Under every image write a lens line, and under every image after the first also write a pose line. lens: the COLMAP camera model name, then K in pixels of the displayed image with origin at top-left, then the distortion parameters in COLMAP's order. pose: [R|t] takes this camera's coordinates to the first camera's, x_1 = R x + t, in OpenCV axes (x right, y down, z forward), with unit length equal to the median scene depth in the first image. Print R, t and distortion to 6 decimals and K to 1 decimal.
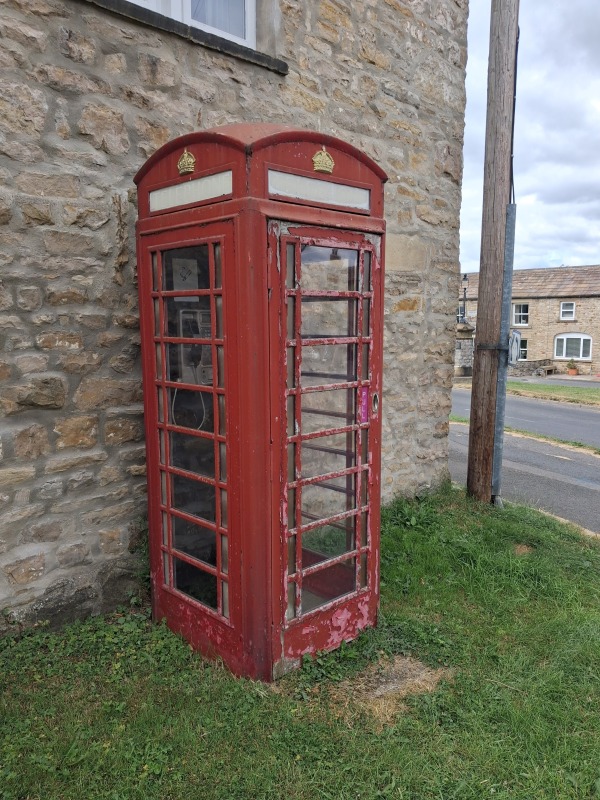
lens RADIAL K [[630.1, 0, 295.0], [0, 630.1, 419.8], [0, 0, 1]] dist [0.045306, -0.084974]
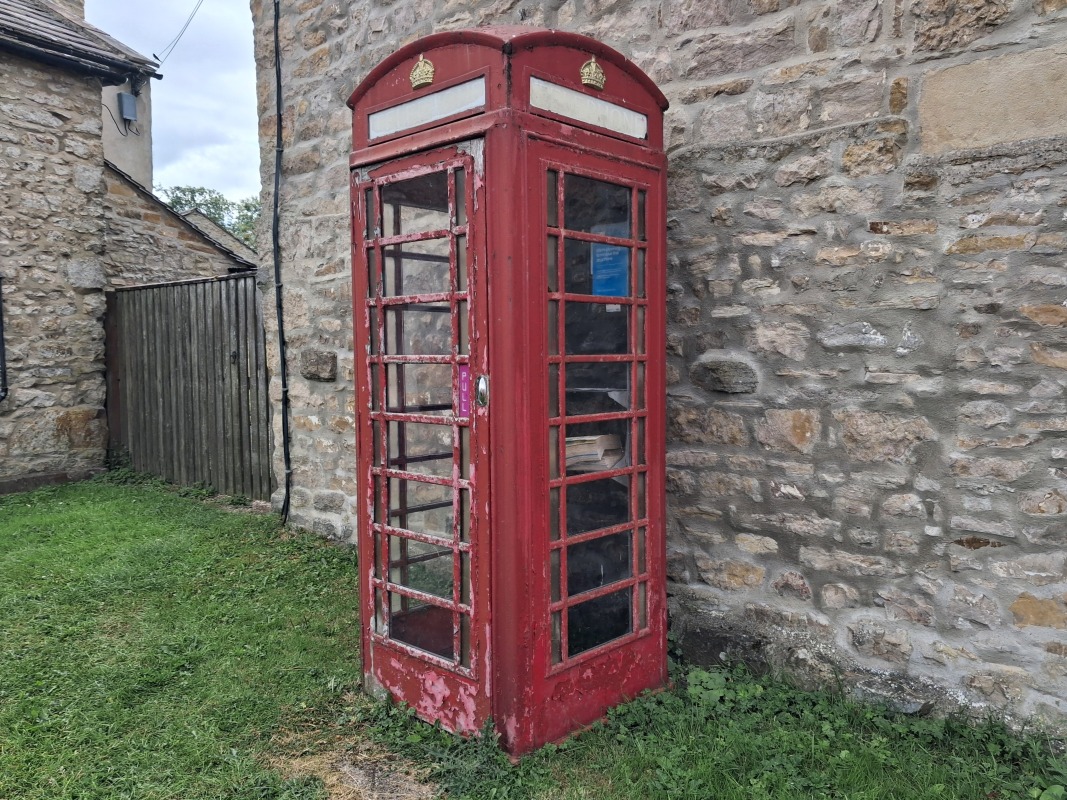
lens RADIAL K [[840.4, 0, 558.8], [0, 840.4, 411.3], [0, 0, 1]] dist [0.045306, -0.084974]
pose [[0.065726, 0.073038, -0.995161, 0.966364], [-0.150294, 0.986665, 0.062489, -0.070173], [0.986454, 0.145460, 0.075827, 0.977463]]
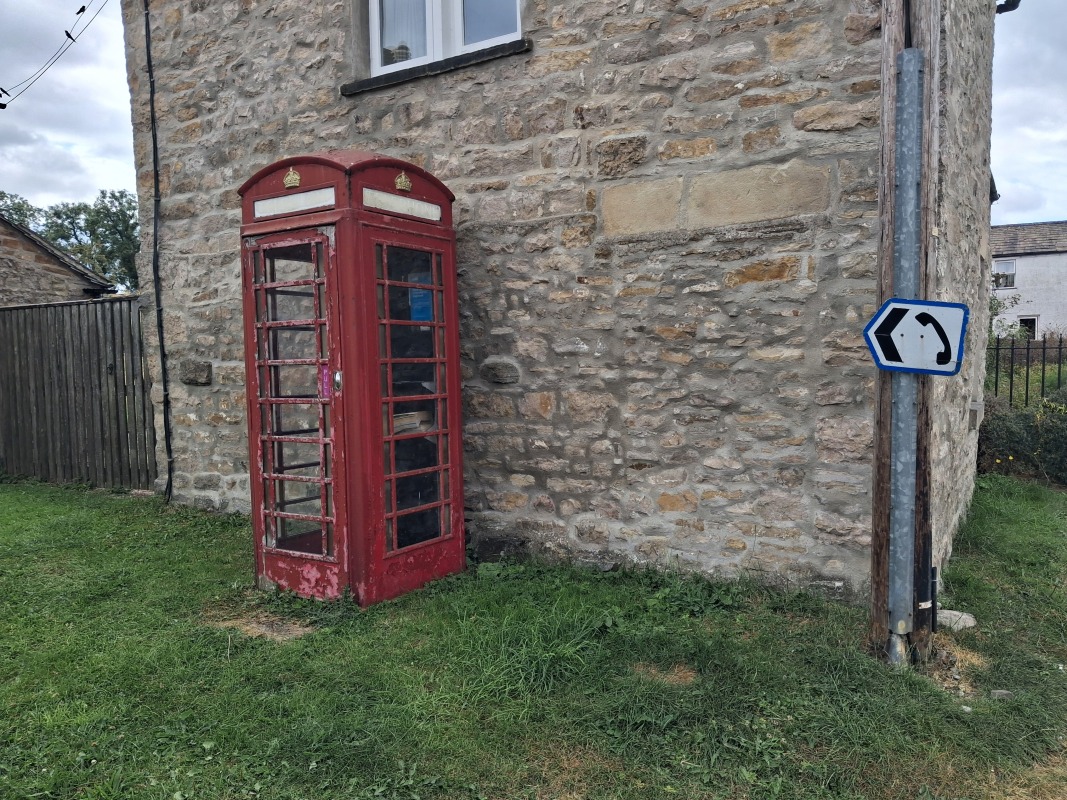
lens RADIAL K [[840.4, 0, 561.7], [0, 840.4, 418.7], [0, 0, 1]] dist [0.045306, -0.084974]
pose [[0.249059, 0.063394, -0.966411, 1.527888], [-0.132905, 0.990652, 0.030732, -0.055912], [0.959326, 0.120787, 0.255156, 0.969925]]
